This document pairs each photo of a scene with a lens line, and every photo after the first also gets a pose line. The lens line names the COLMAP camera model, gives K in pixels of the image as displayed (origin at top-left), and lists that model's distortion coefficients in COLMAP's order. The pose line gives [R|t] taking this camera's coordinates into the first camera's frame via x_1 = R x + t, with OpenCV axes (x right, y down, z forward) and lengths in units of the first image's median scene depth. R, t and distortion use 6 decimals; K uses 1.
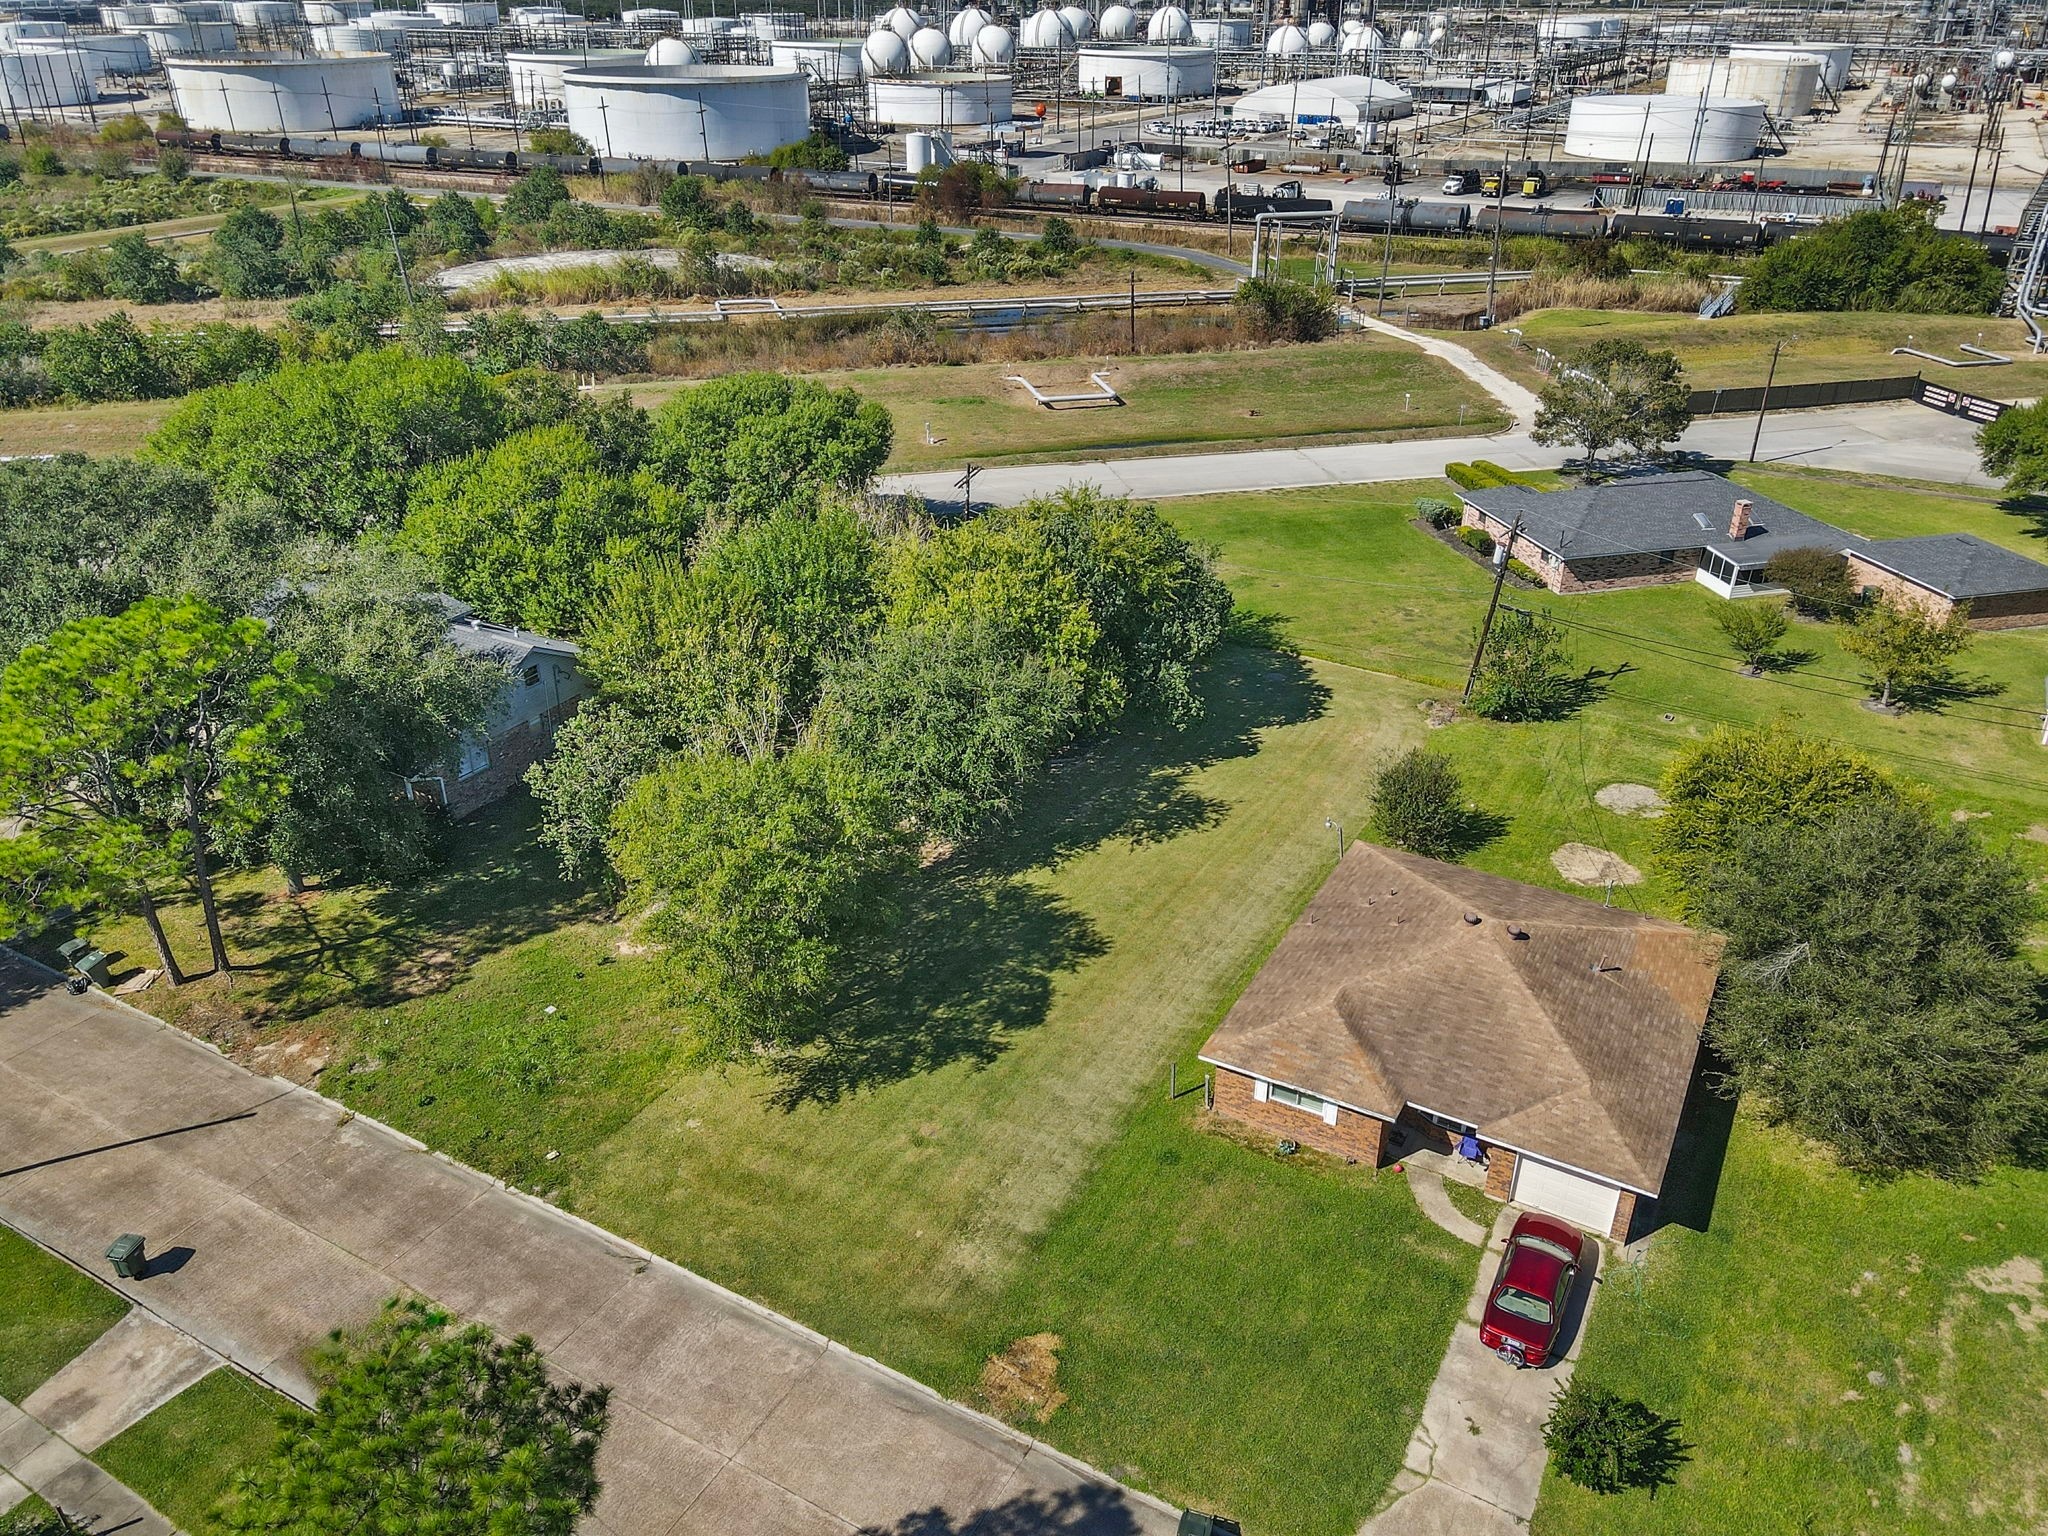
lens RADIAL K [[1505.1, 0, 1024.0], [0, 1505.1, 768.0], [0, 0, 1]] dist [0.000727, 0.009300]
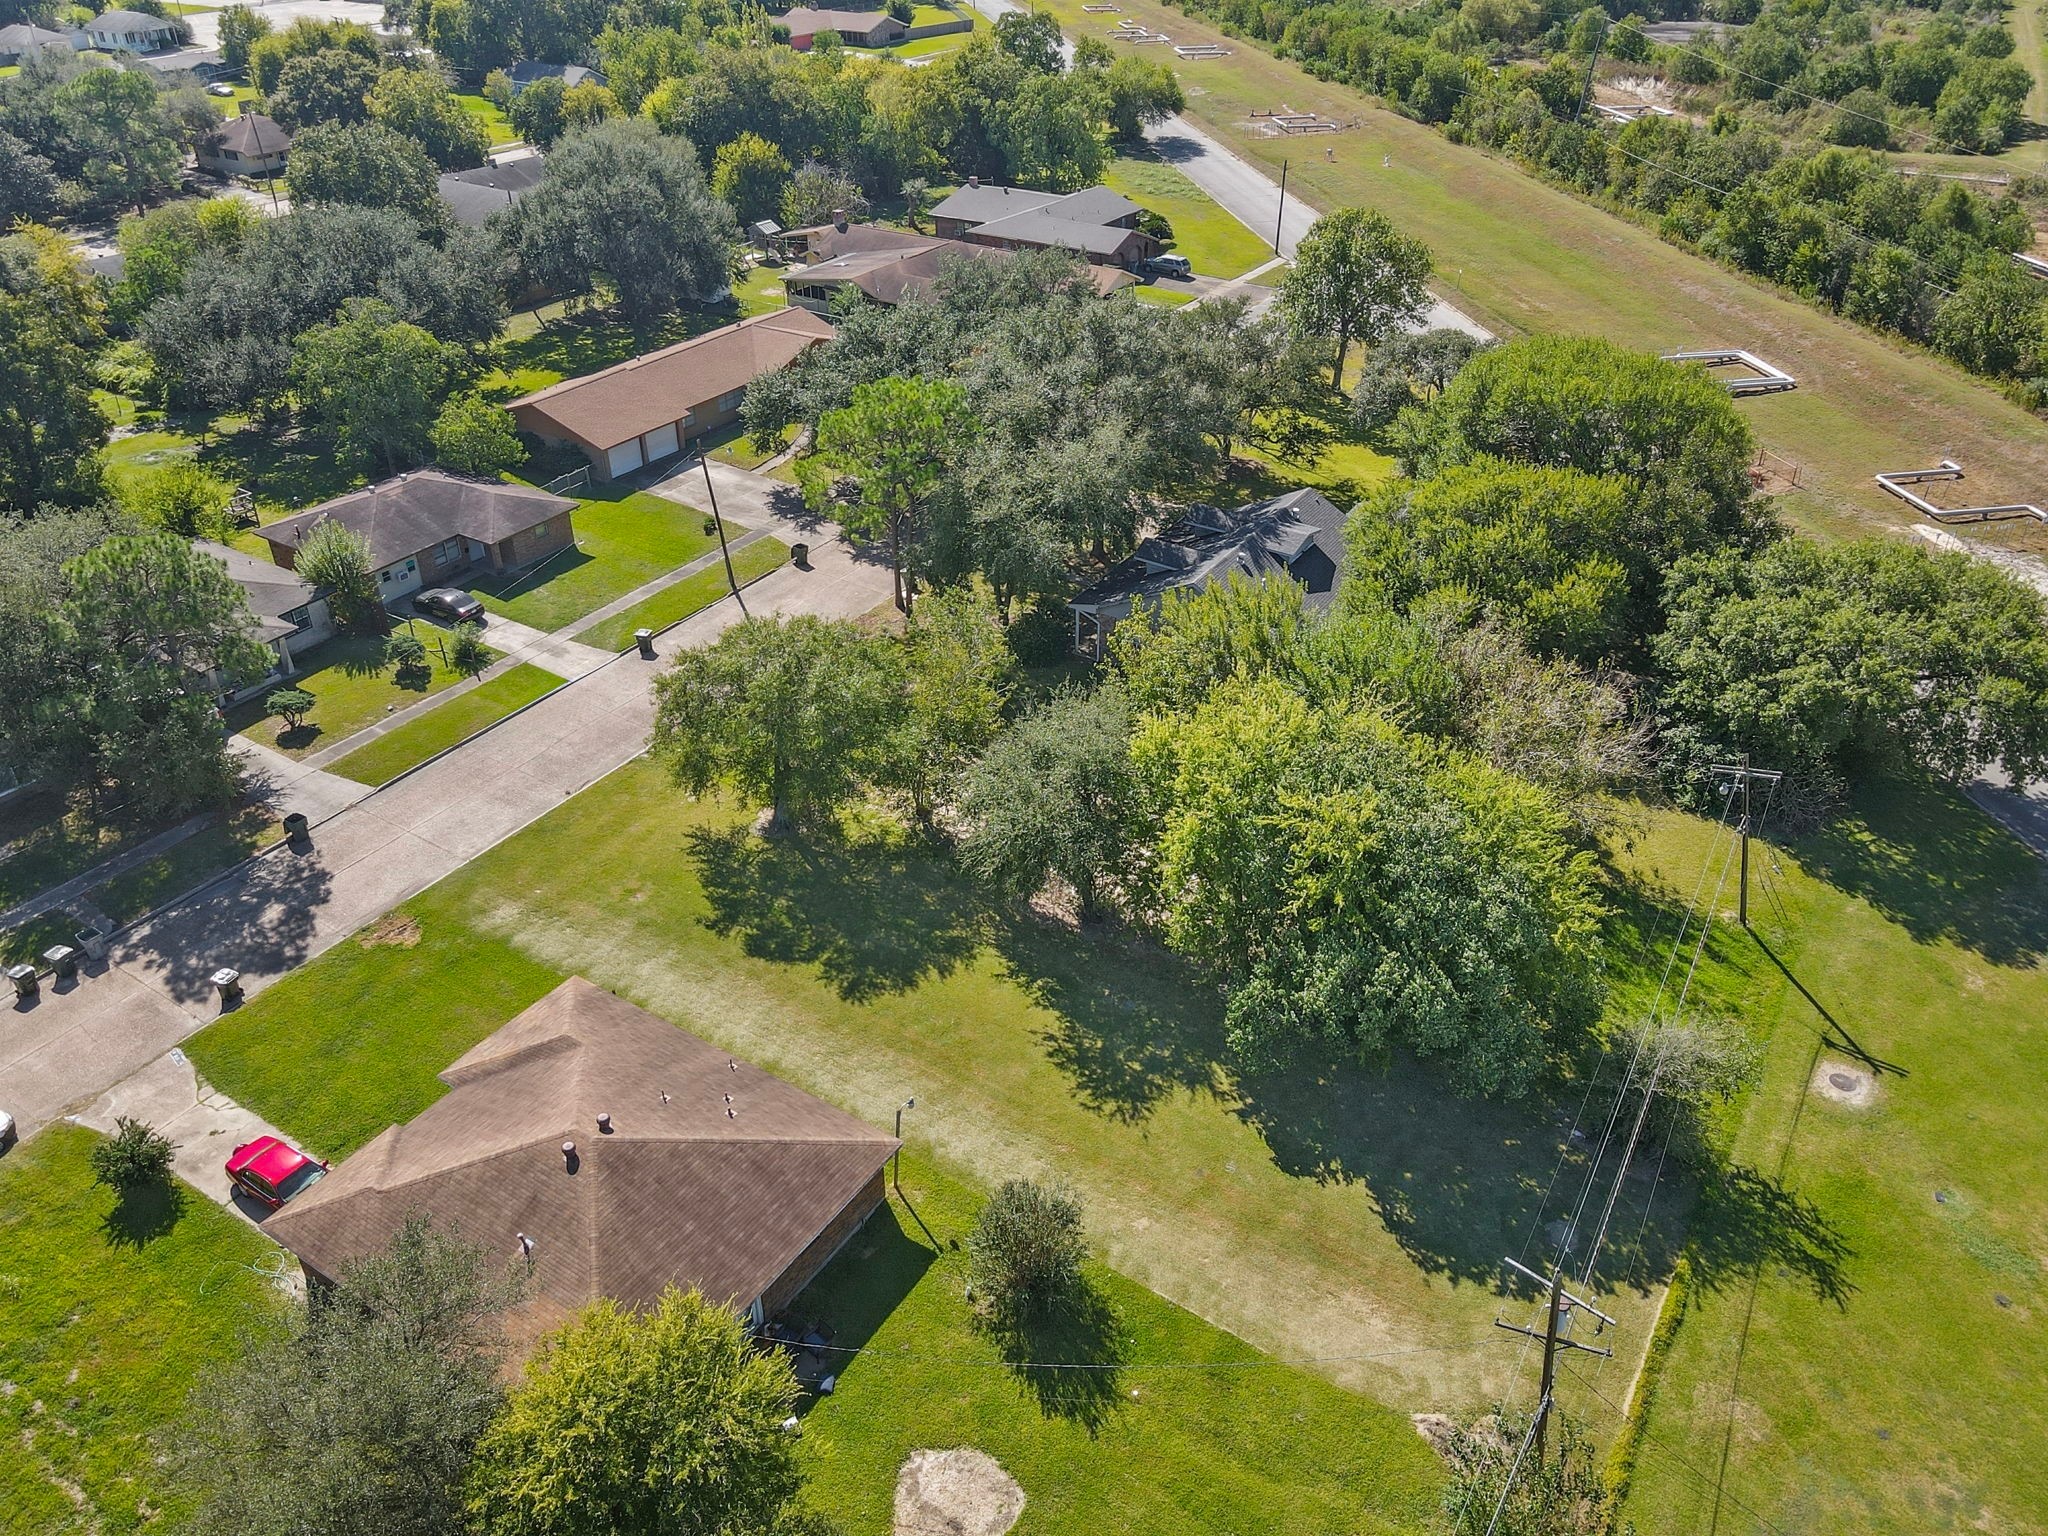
lens RADIAL K [[1498.8, 0, 1024.0], [0, 1498.8, 768.0], [0, 0, 1]] dist [0.012578, -0.000369]
pose [[-0.057250, 0.539762, -0.839869, 0.795682], [-0.459606, 0.732554, 0.502122, -0.548636], [0.886276, 0.414755, 0.206139, 0.787491]]
